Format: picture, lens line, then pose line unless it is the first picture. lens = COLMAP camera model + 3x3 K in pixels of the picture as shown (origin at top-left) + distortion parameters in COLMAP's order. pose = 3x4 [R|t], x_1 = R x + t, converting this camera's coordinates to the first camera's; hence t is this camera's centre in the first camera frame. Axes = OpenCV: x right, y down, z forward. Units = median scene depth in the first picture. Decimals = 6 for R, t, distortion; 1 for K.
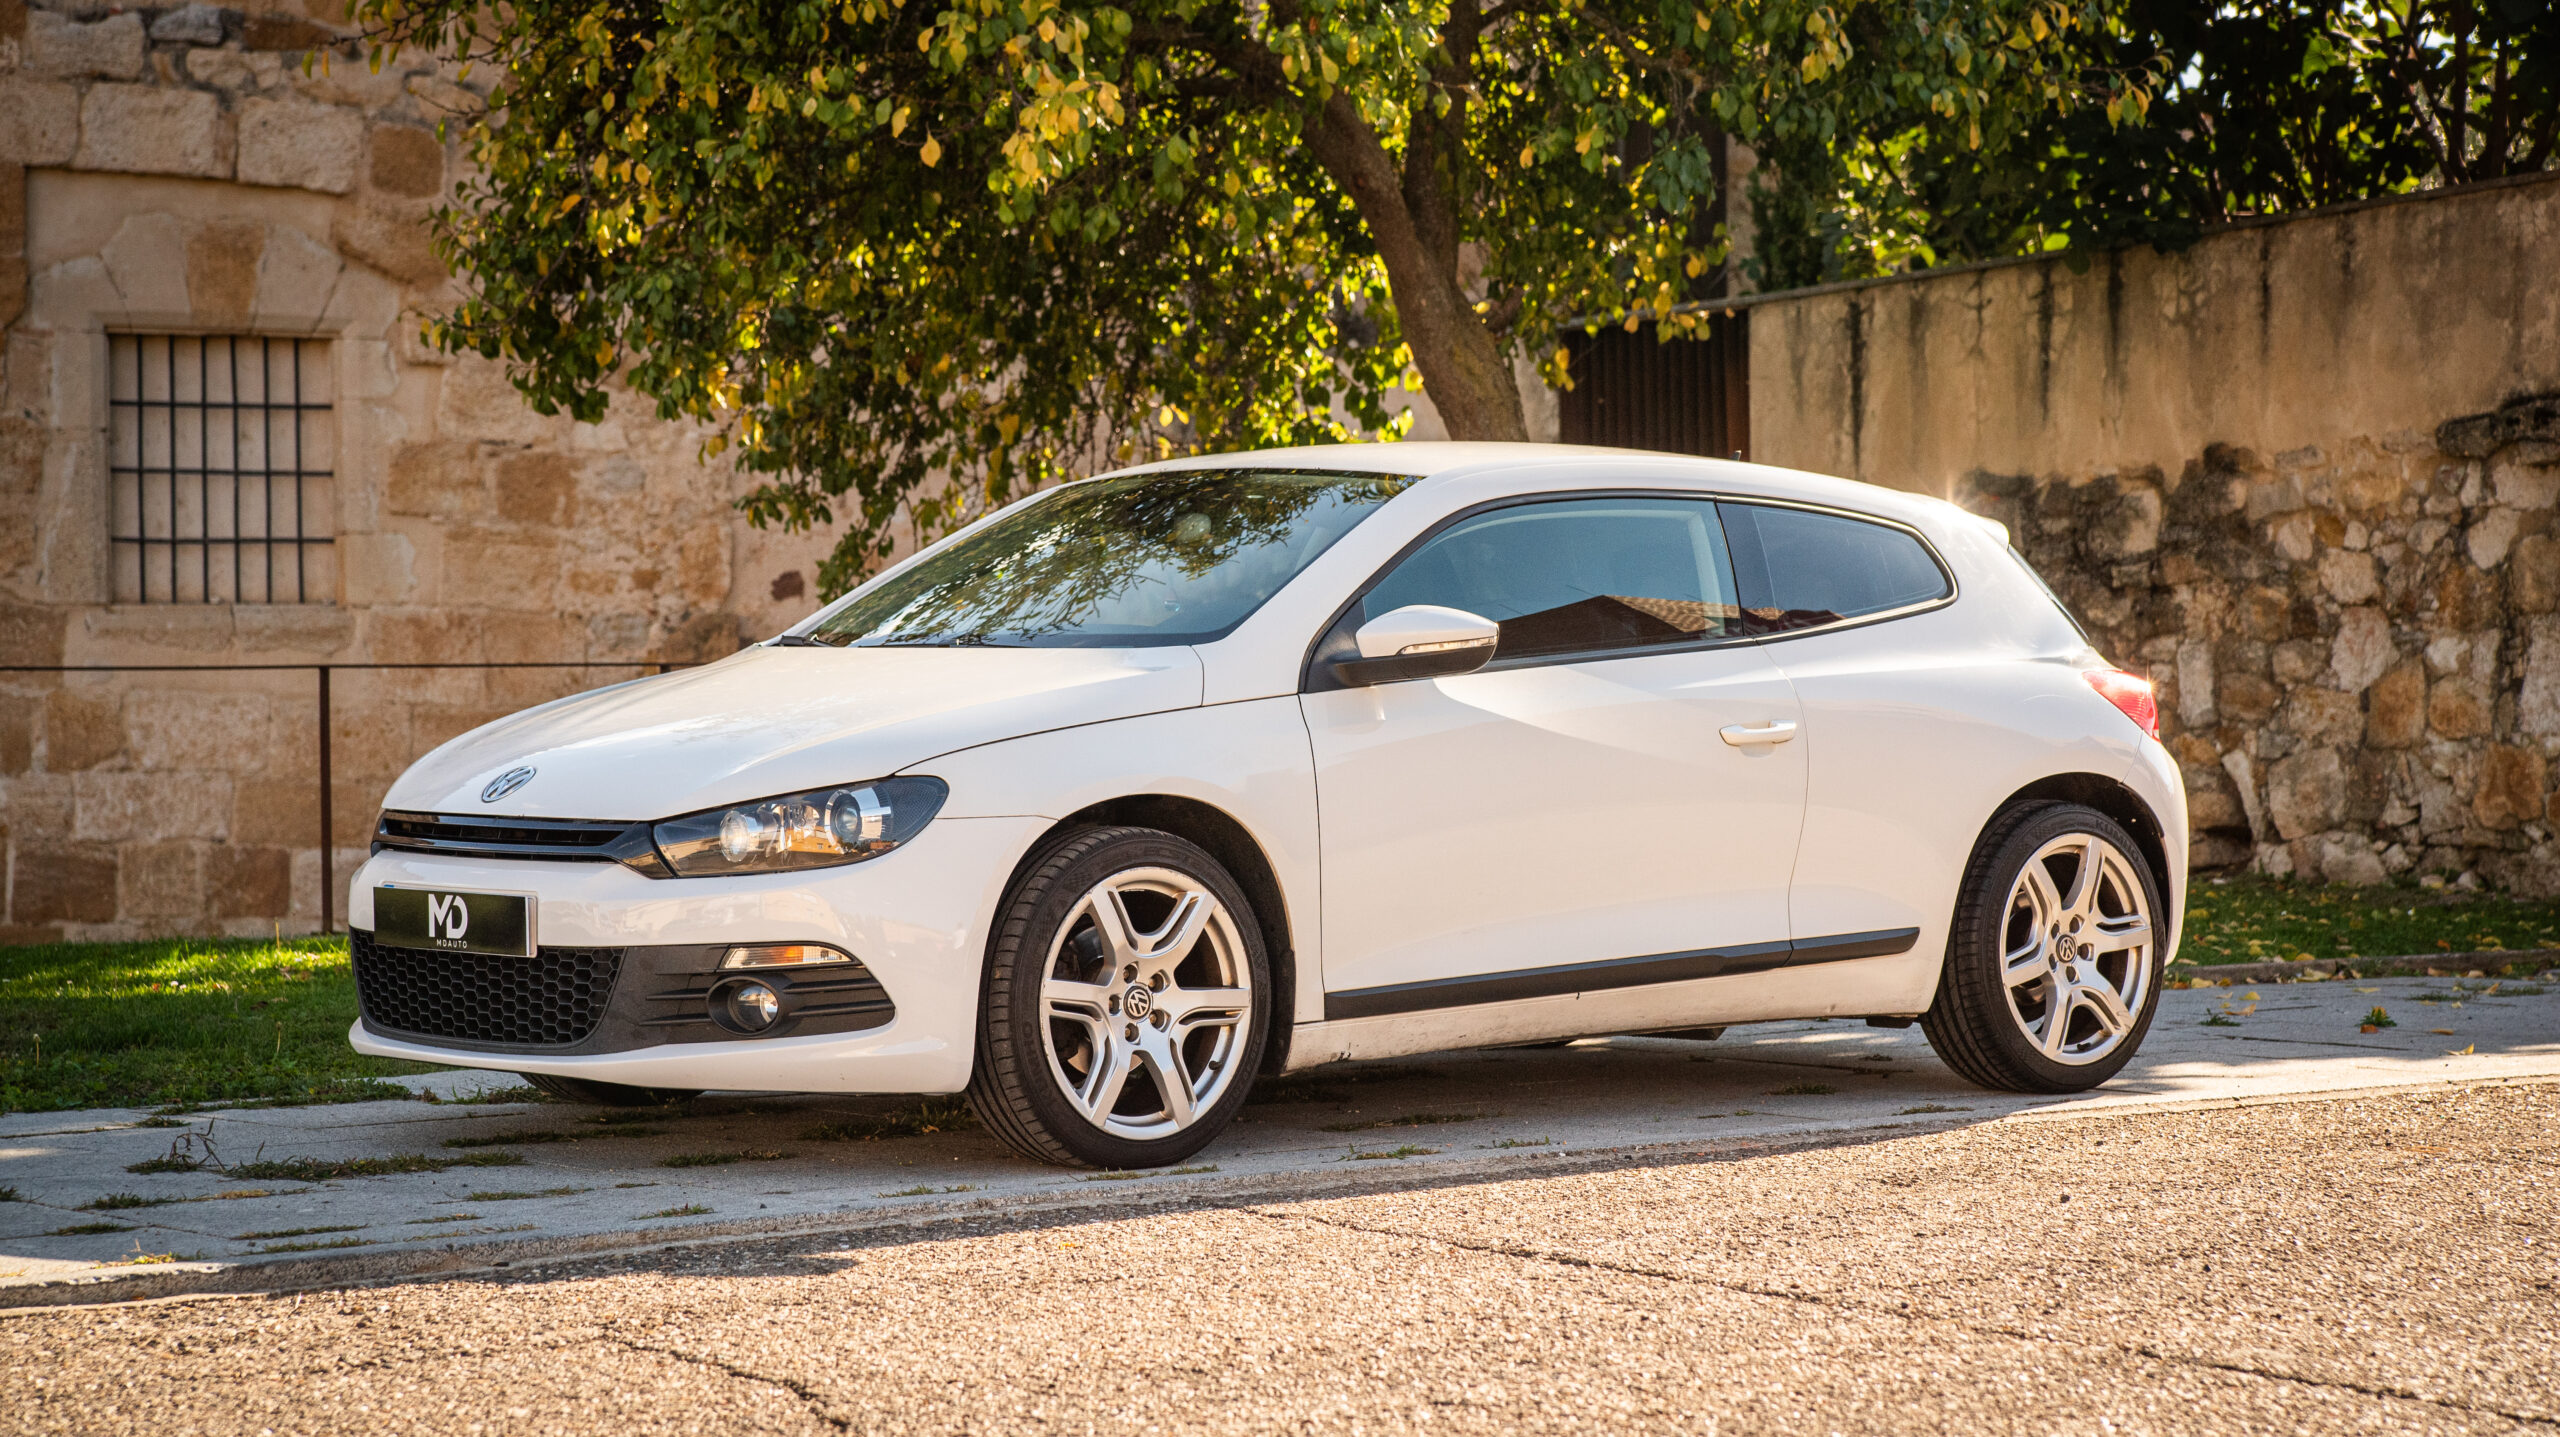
lens RADIAL K [[5484.2, 0, 1280.0], [0, 5484.2, 718.5], [0, 0, 1]] dist [0.241126, 0.384245]
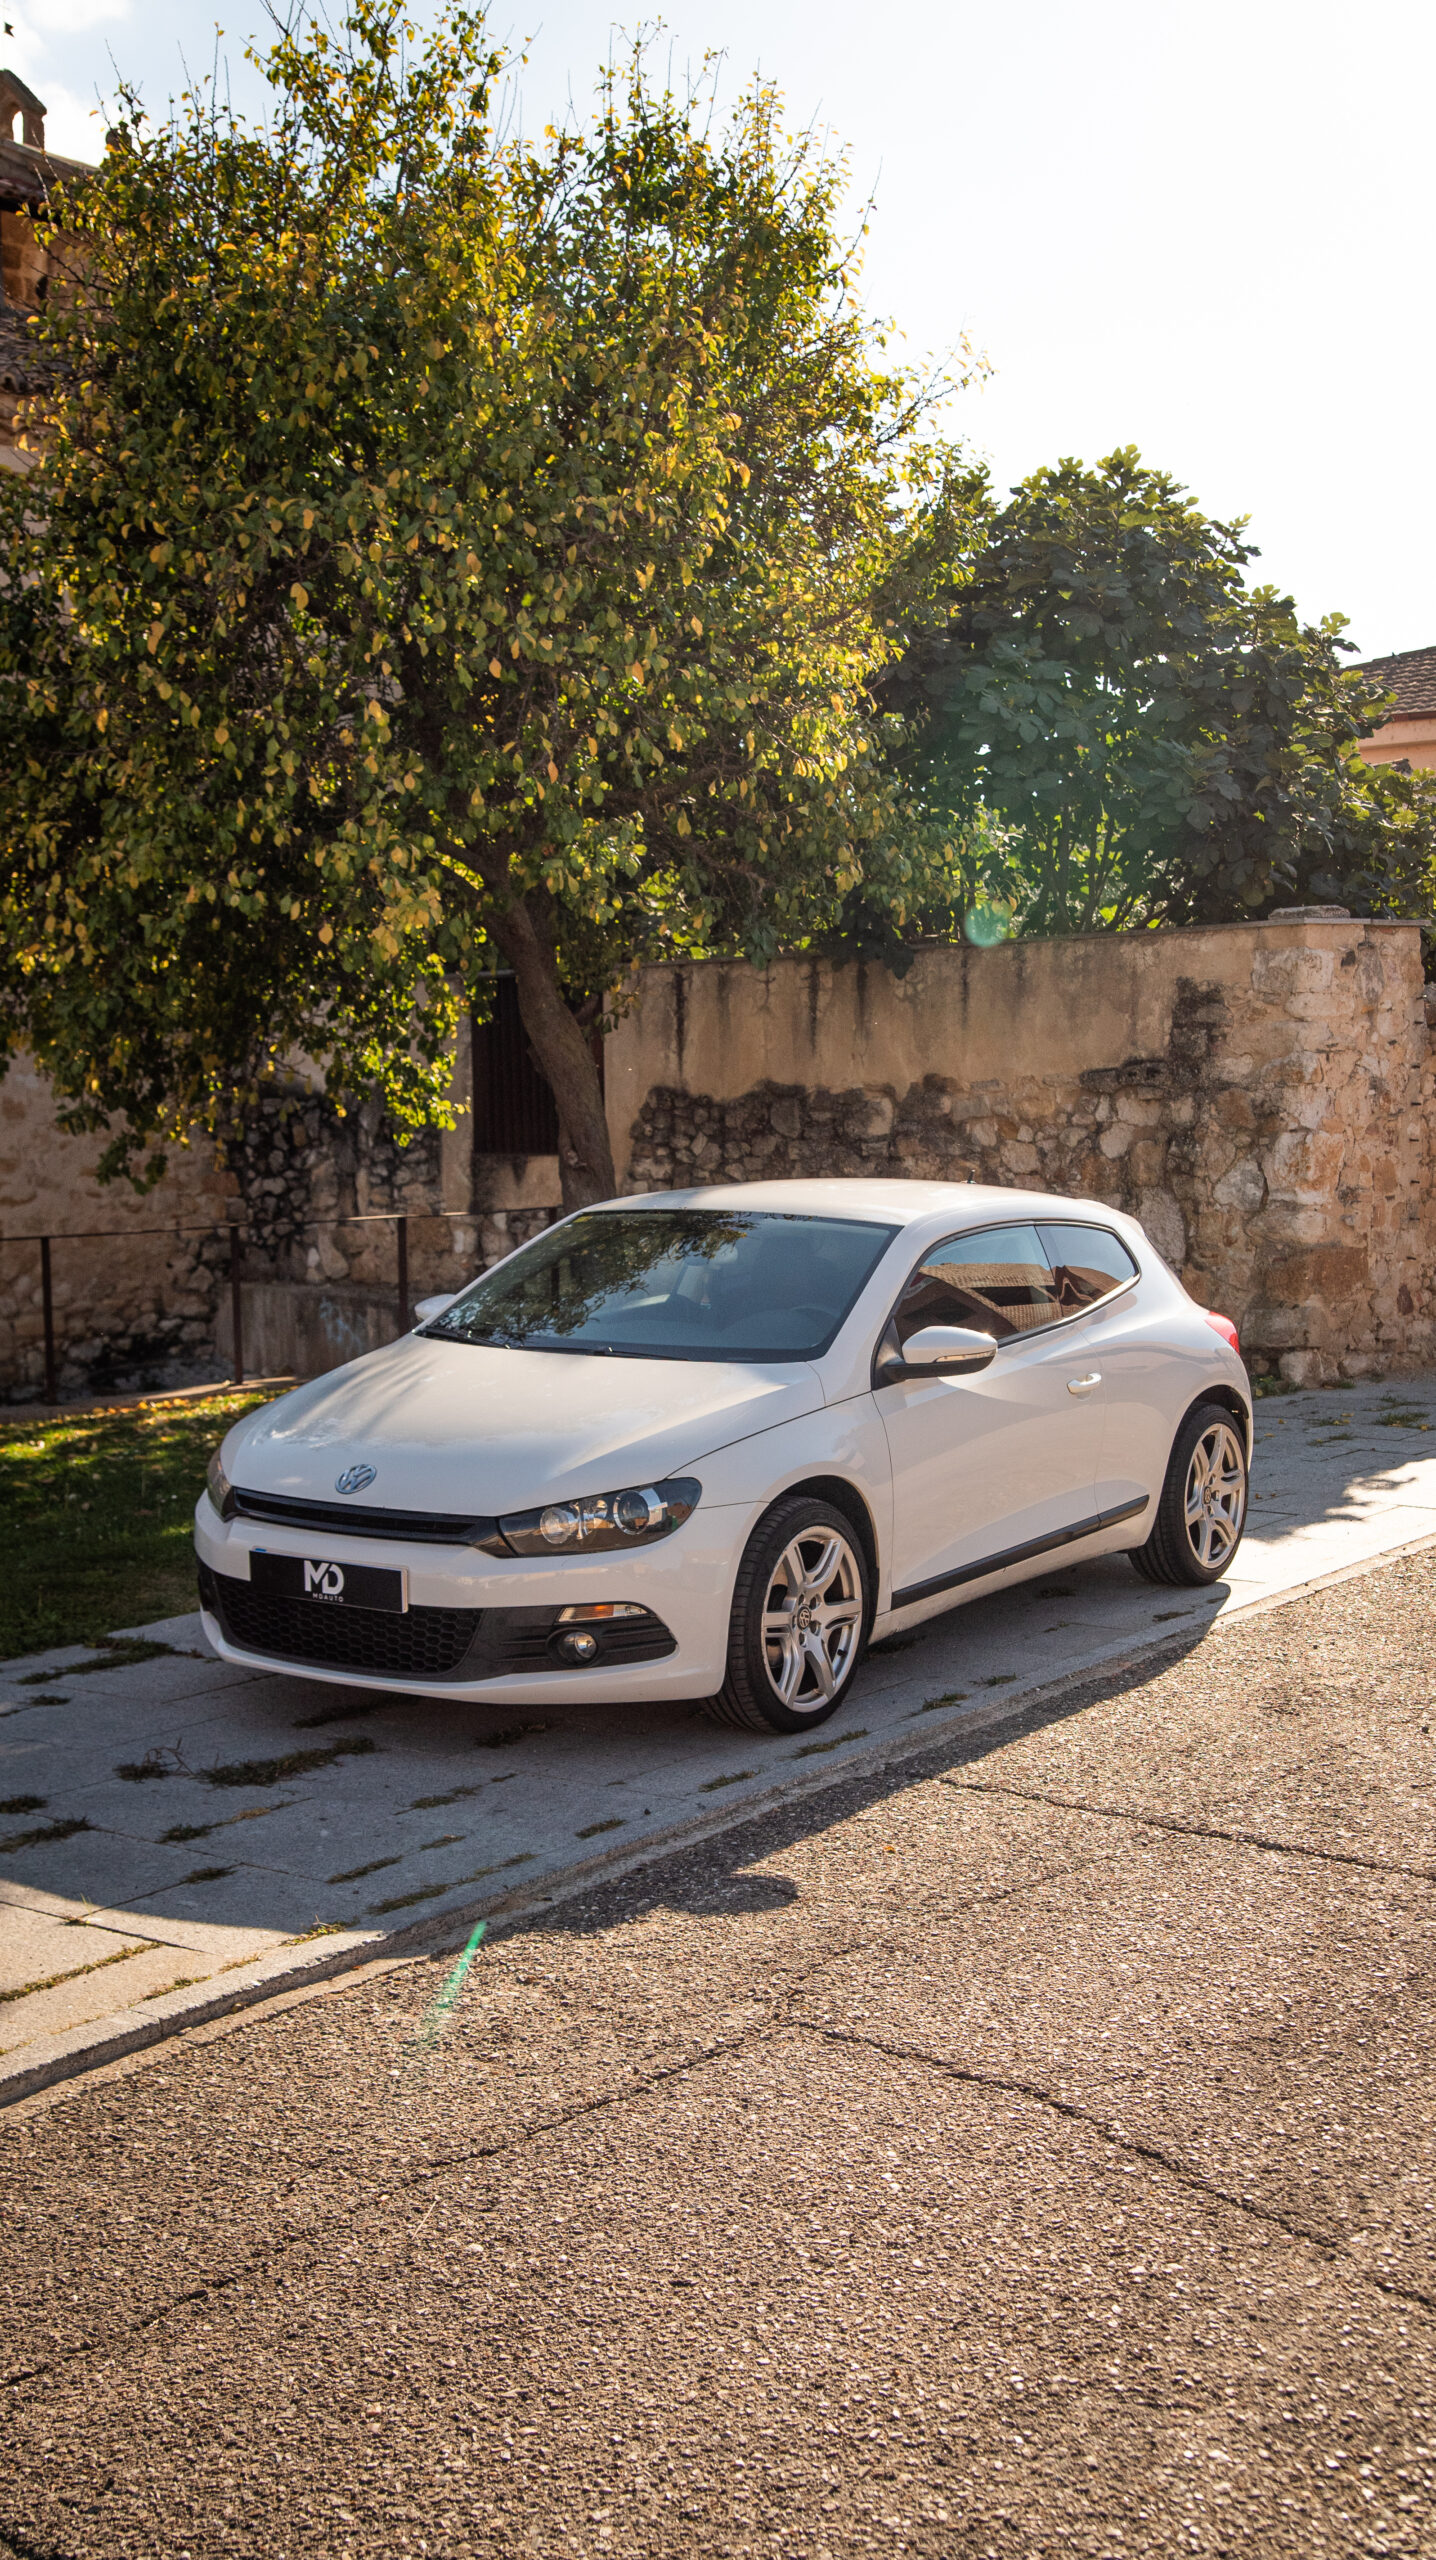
lens RADIAL K [[2948.9, 0, 718.0], [0, 2948.9, 1280.0], [0, 0, 1]] dist [-0.009914, -0.001666]
pose [[0.953894, -0.022486, 0.299299, -0.197439], [-0.001729, 0.996761, 0.080397, -0.071107], [-0.300137, -0.077208, 0.950766, 0.186962]]
